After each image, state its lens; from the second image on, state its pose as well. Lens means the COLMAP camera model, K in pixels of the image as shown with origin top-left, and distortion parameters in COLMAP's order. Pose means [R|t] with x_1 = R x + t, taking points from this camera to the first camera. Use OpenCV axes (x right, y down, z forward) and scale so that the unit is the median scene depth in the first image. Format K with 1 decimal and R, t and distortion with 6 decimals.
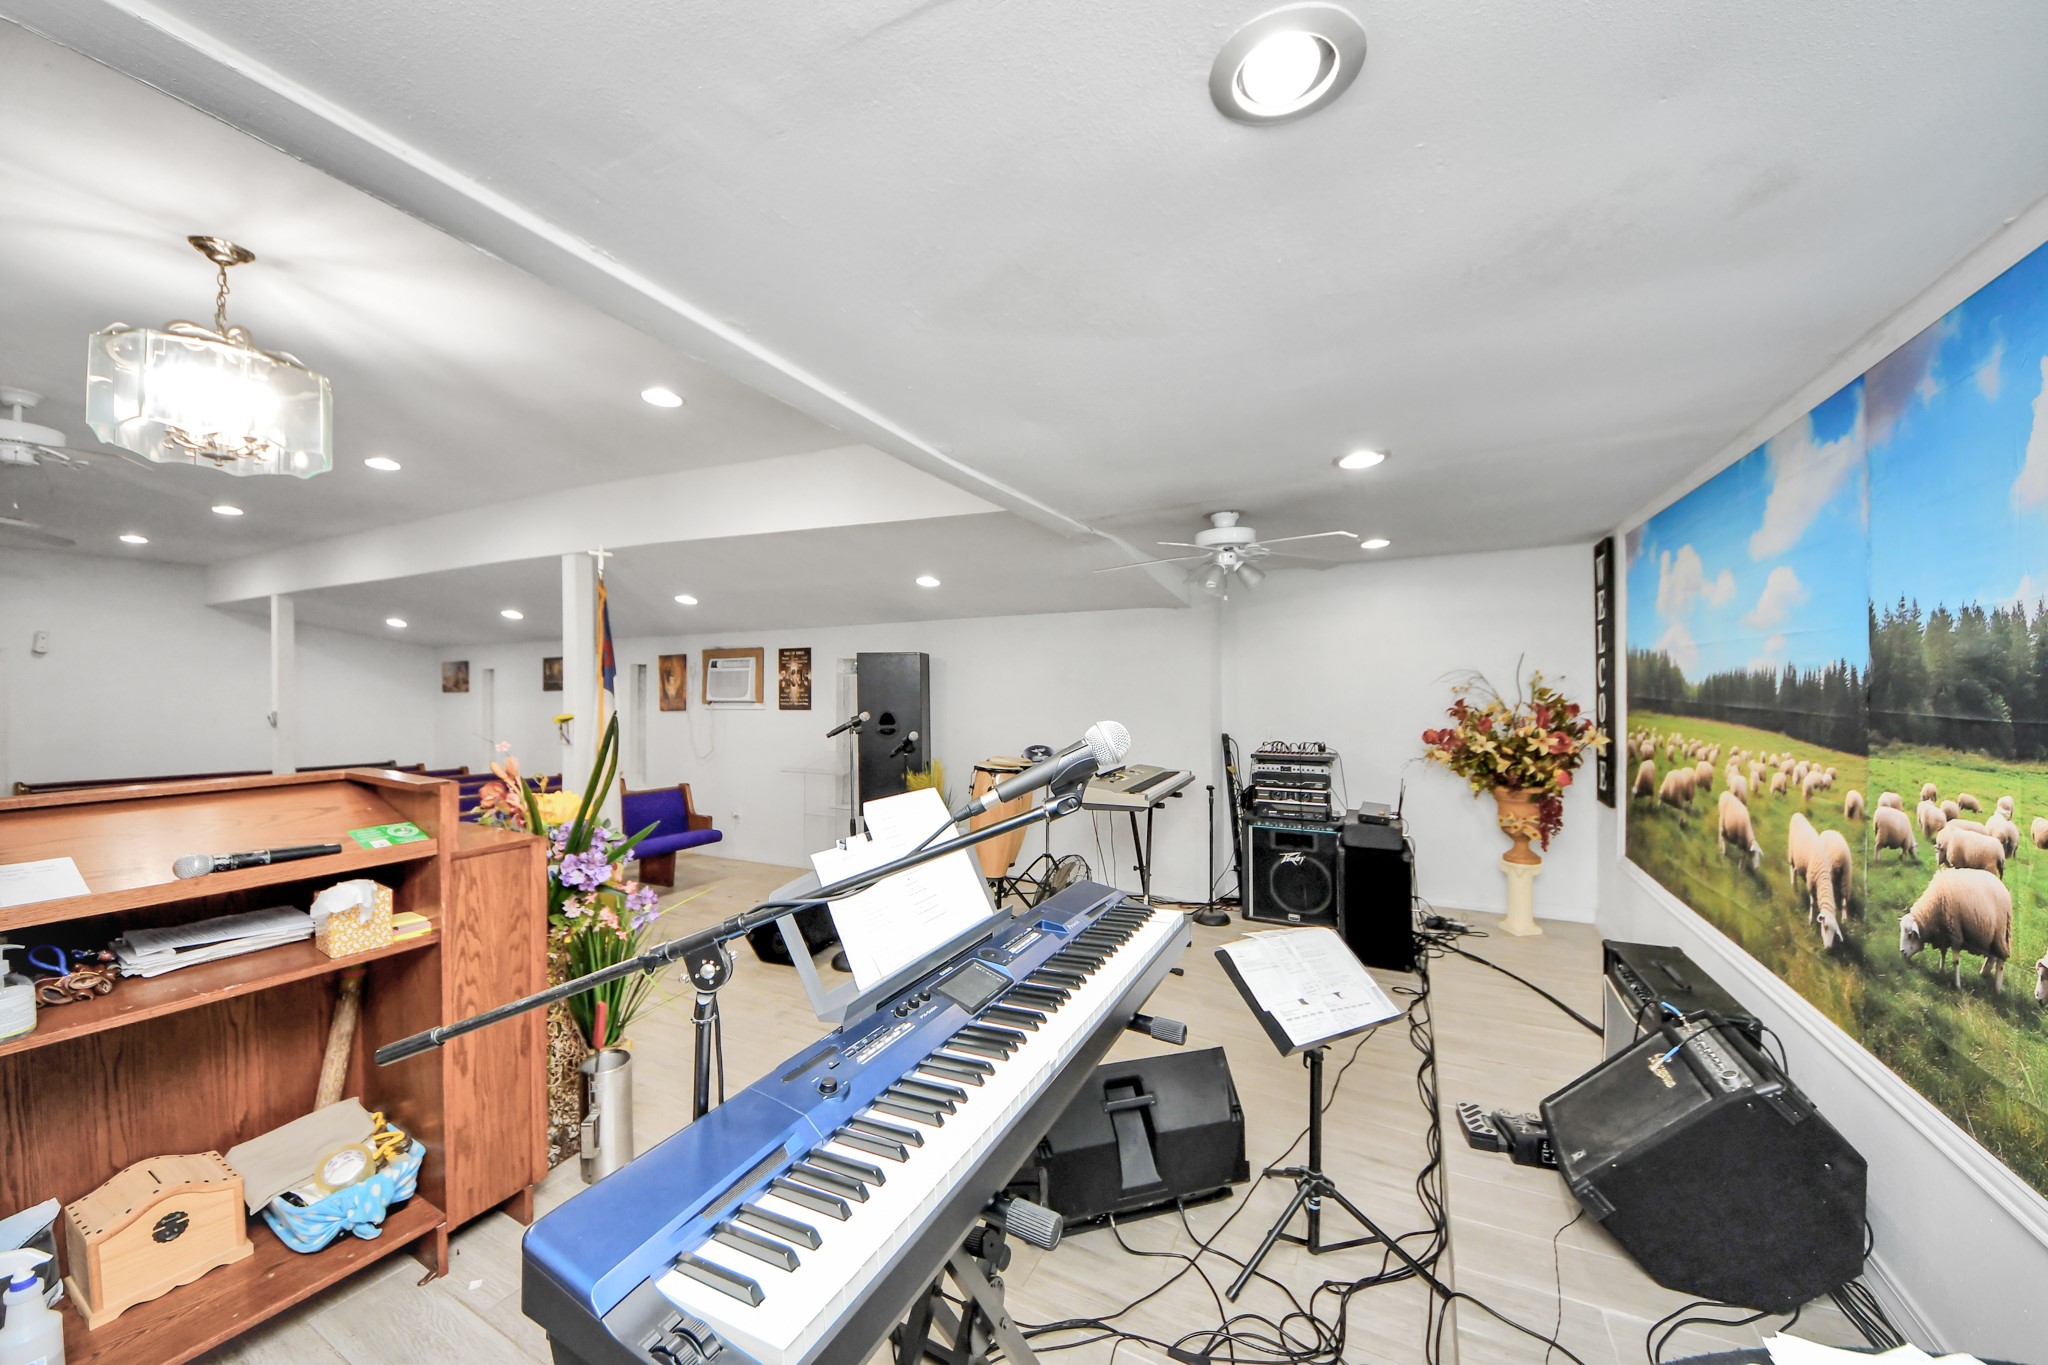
lens RADIAL K [[739.2, 0, 1022.8], [0, 739.2, 693.1], [0, 0, 1]] dist [0.033404, -0.021037]
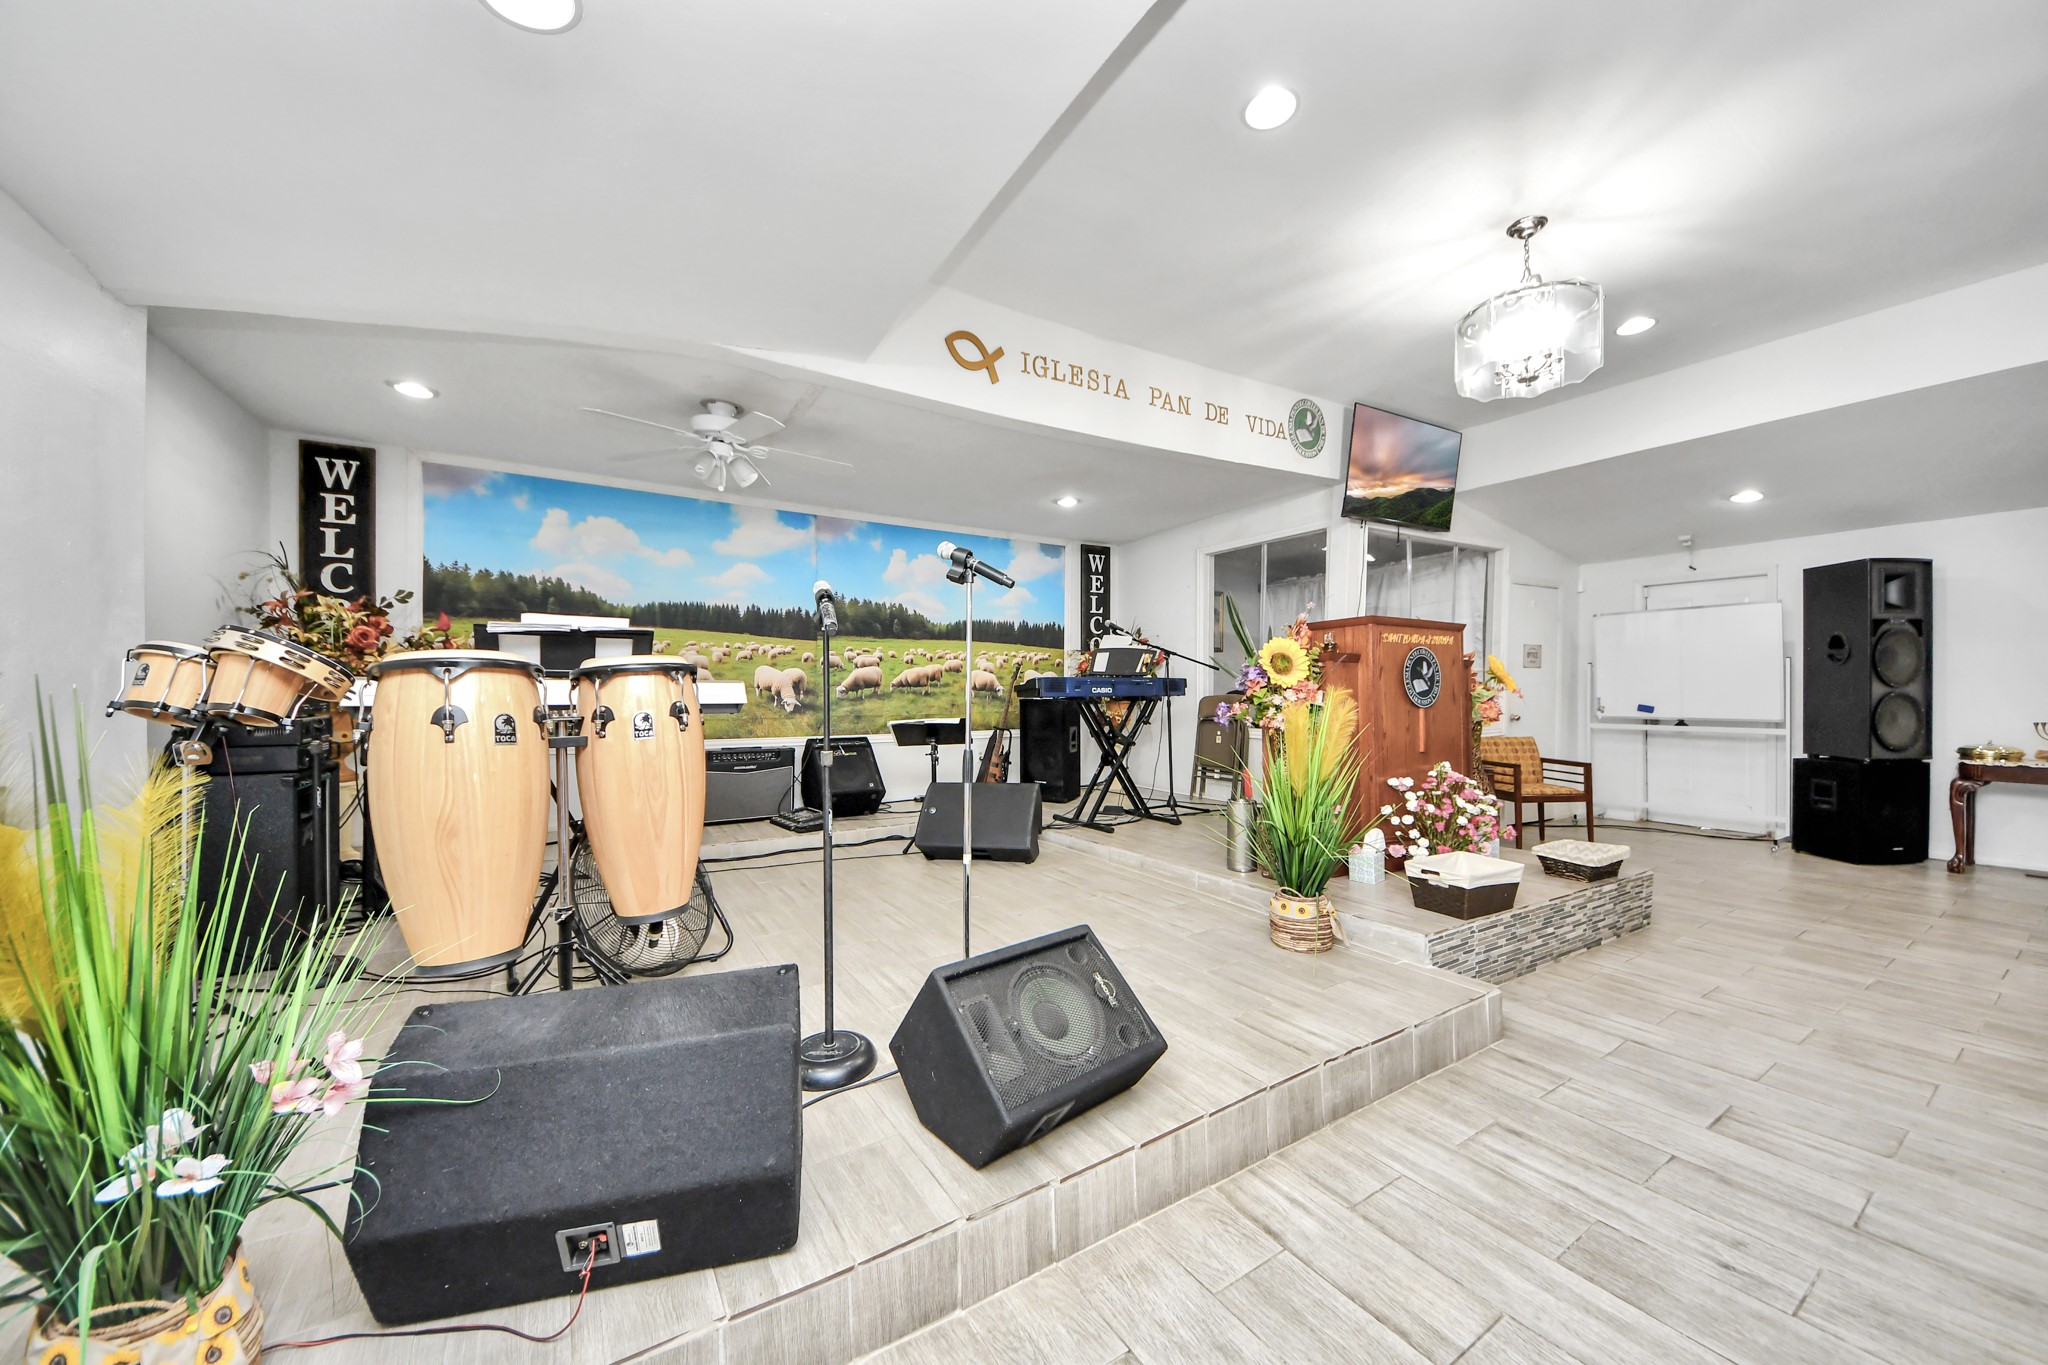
lens RADIAL K [[739.2, 0, 1022.8], [0, 739.2, 693.1], [0, 0, 1]] dist [0.033404, -0.021037]
pose [[-0.851417, 0.006866, 0.524444, -1.069501], [0.010555, 0.999936, 0.004044, 0.270460], [-0.524383, 0.008978, -0.851435, 2.852630]]
